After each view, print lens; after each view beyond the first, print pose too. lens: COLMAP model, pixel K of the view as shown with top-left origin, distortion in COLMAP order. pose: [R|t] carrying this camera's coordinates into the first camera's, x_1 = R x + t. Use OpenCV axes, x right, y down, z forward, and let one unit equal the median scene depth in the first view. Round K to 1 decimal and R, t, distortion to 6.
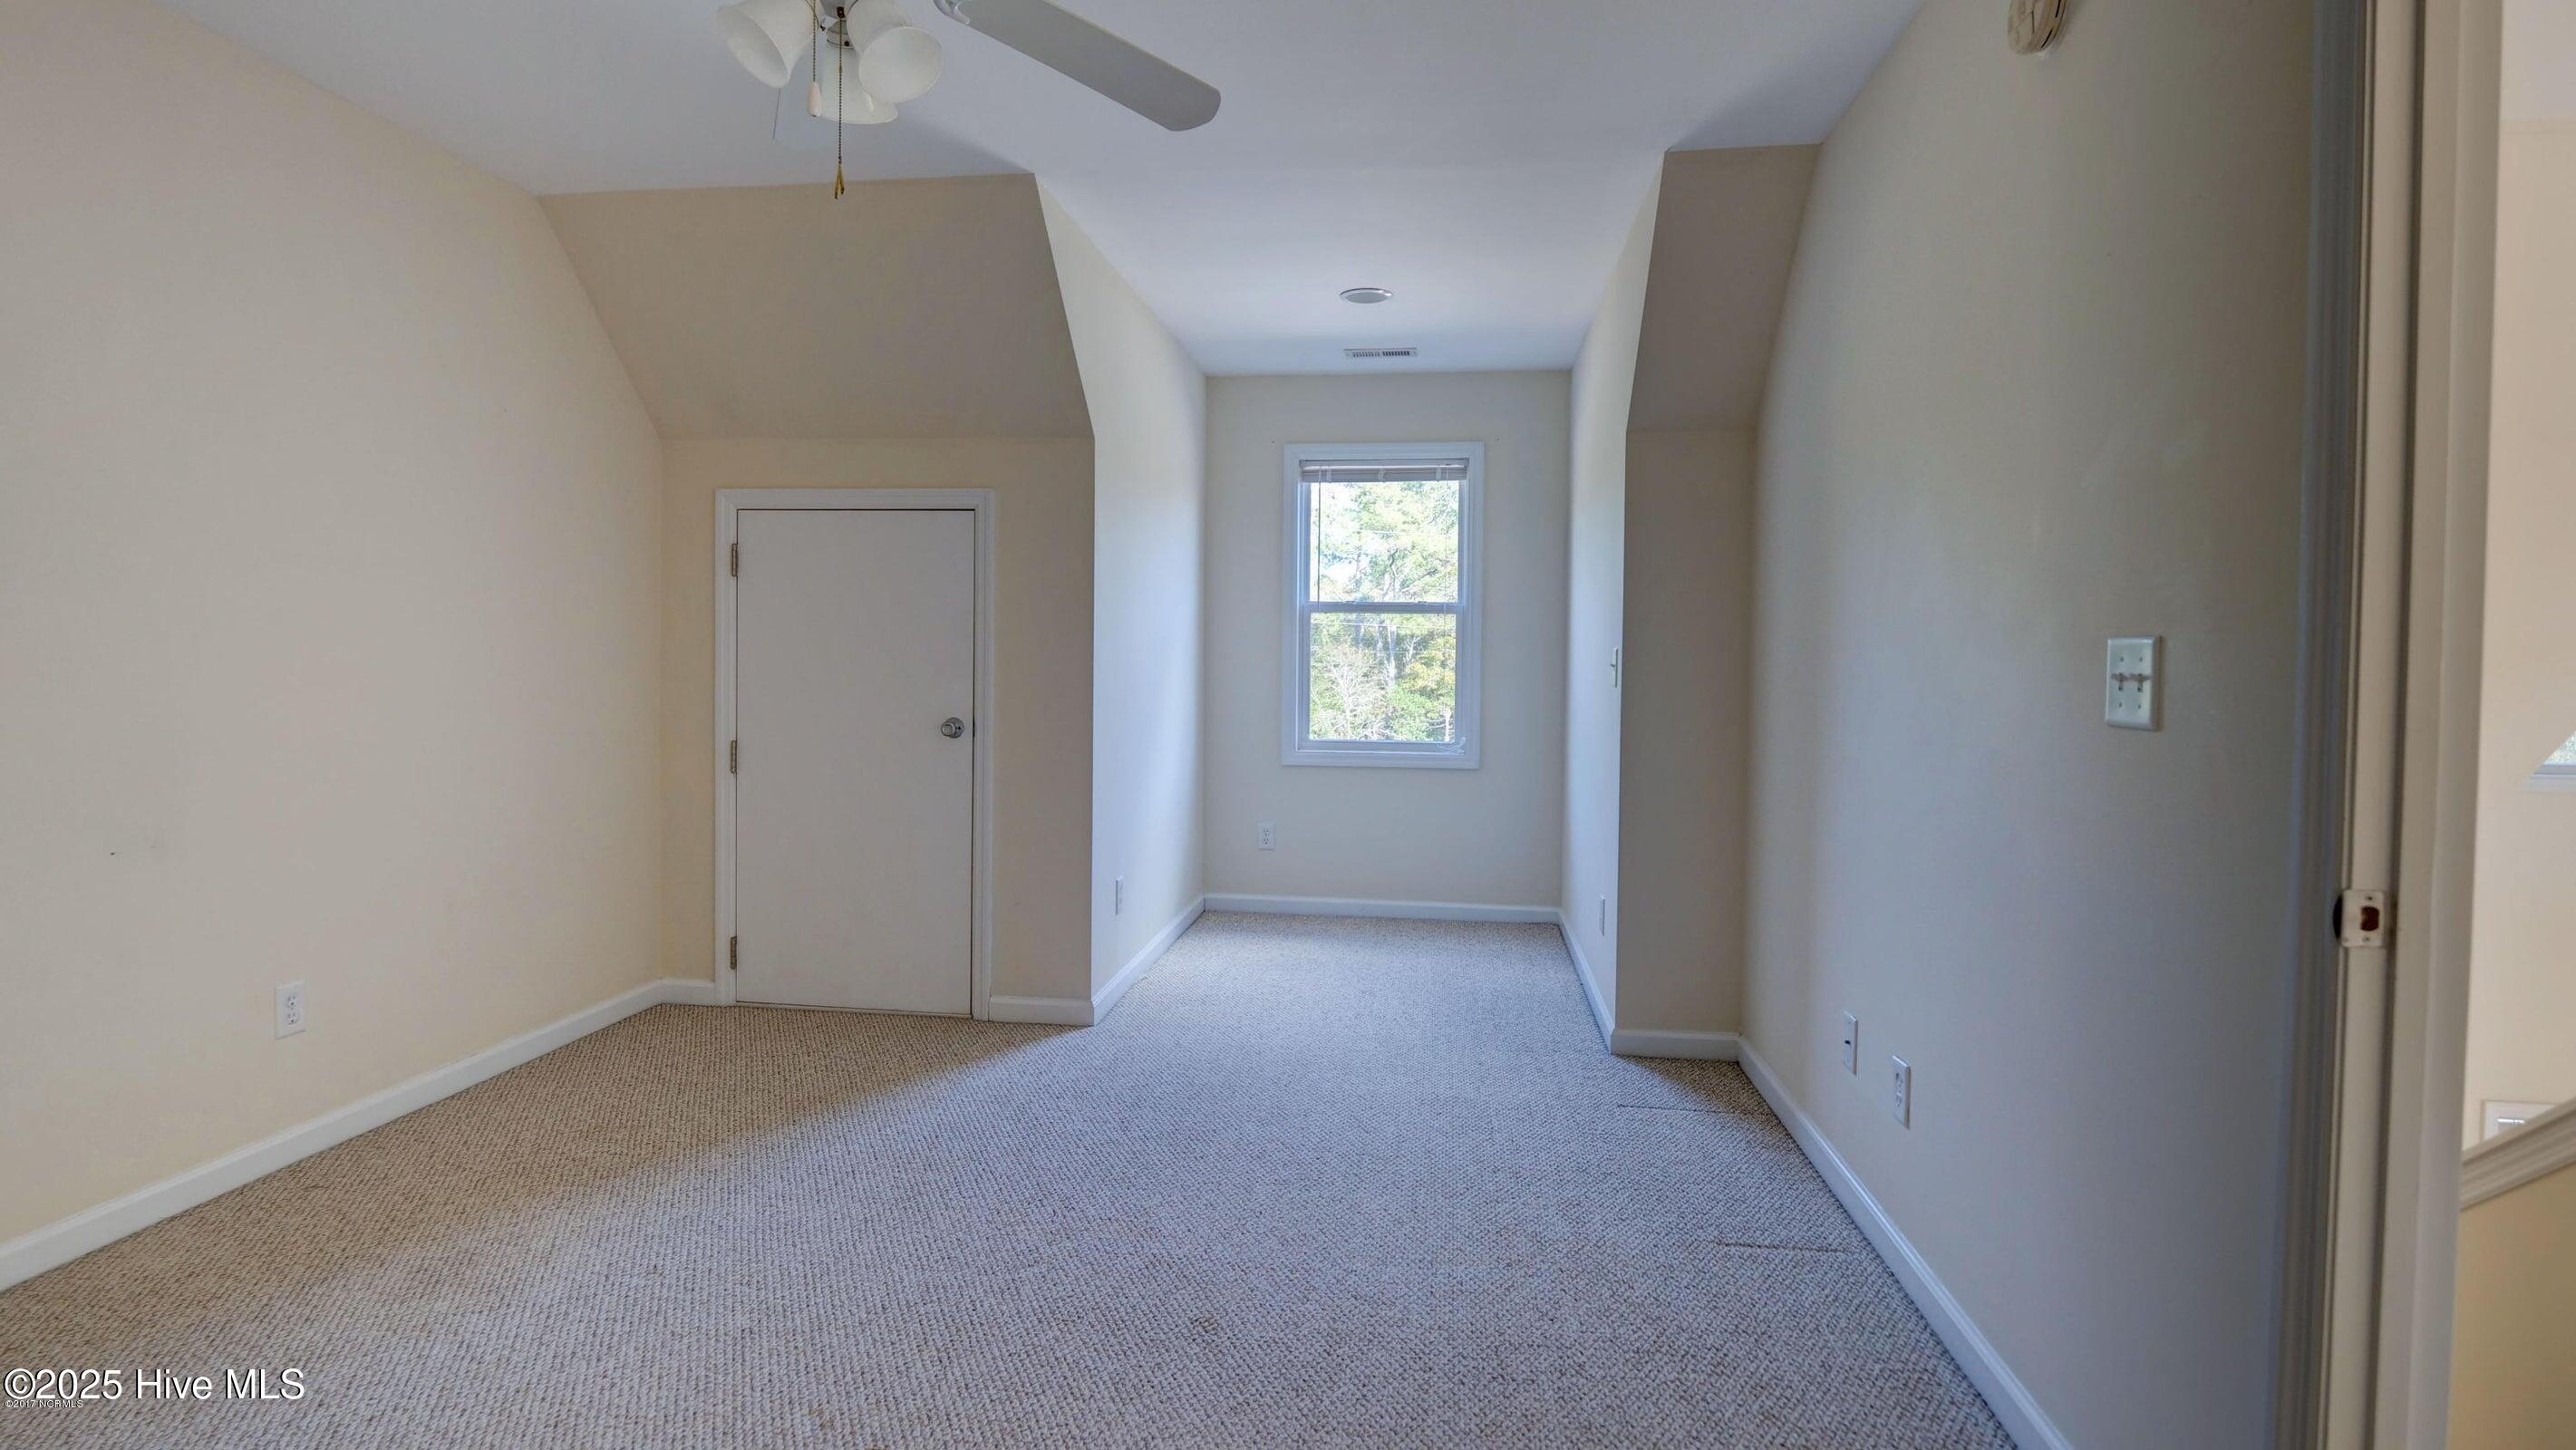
lens RADIAL K [[1255.6, 0, 1270.2], [0, 1255.6, 697.2], [0, 0, 1]] dist [-0.011427, -0.000572]
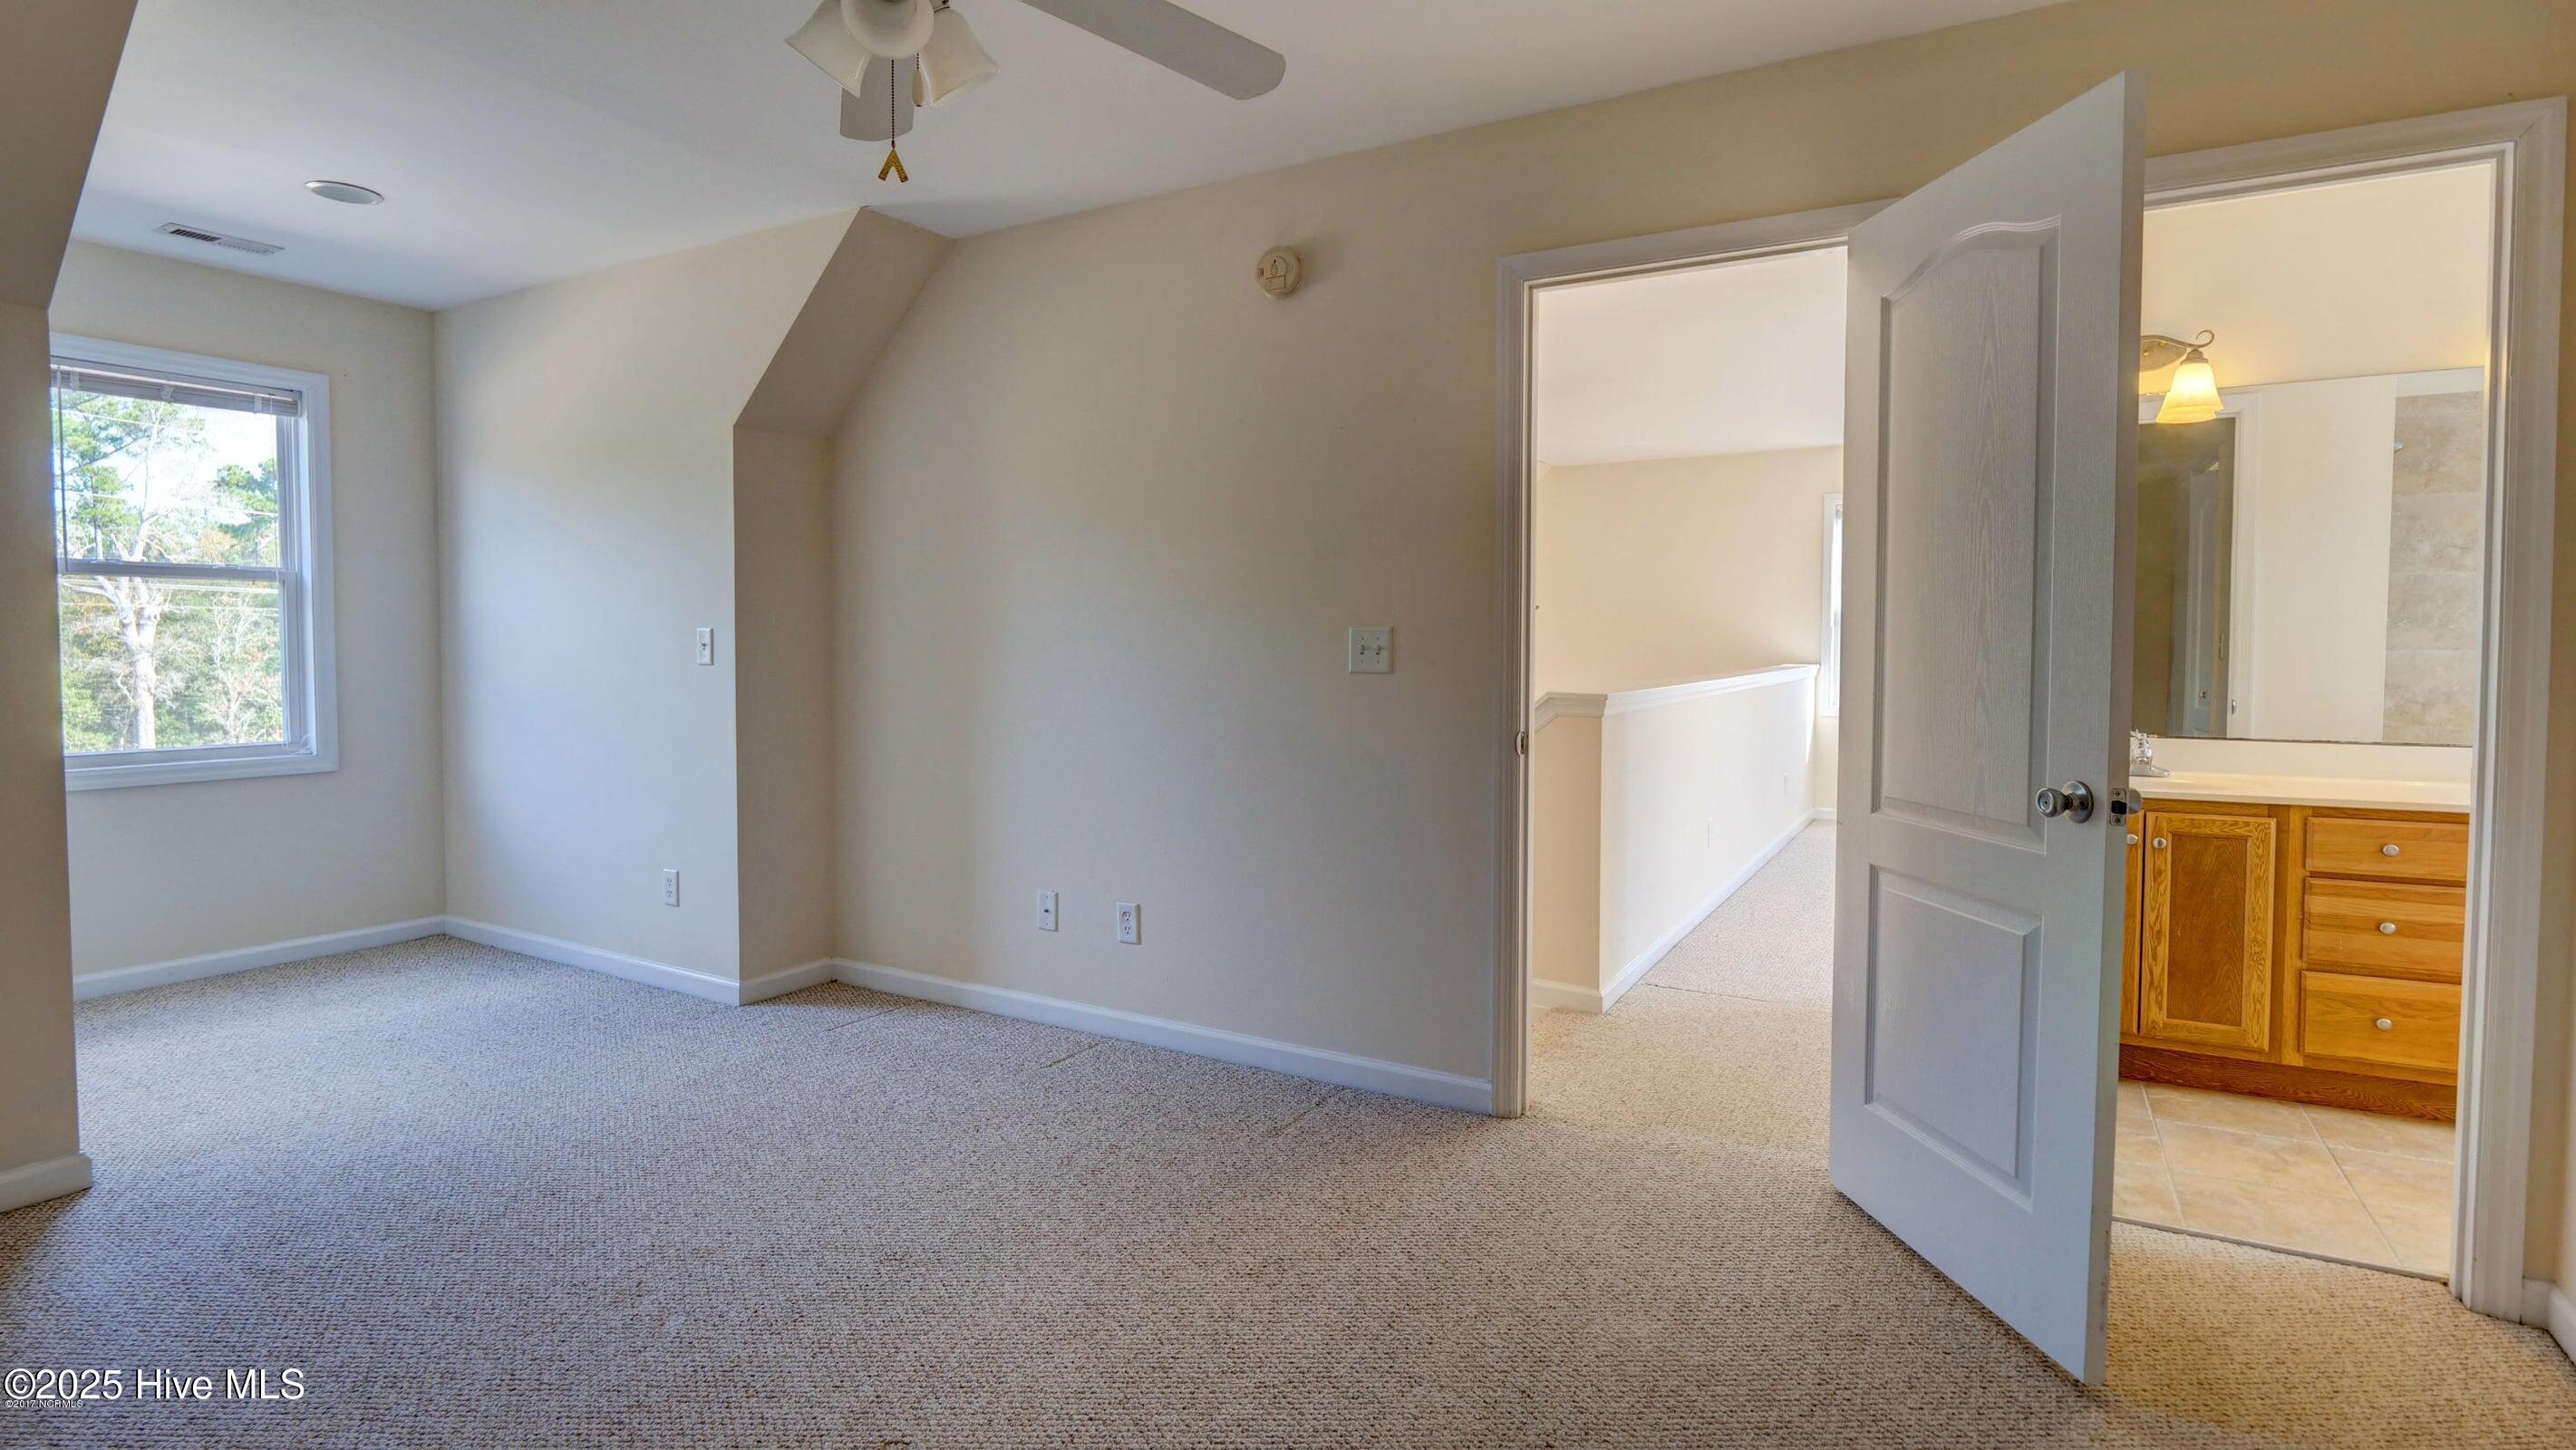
lens RADIAL K [[1261.6, 0, 1276.3], [0, 1261.6, 690.7], [0, 0, 1]] dist [-0.015991, 0.000373]
pose [[0.377126, -0.044577, 0.925089, -0.509021], [0.029278, 0.998916, 0.036199, -0.009857], [-0.925699, 0.013433, 0.378022, 0.154971]]
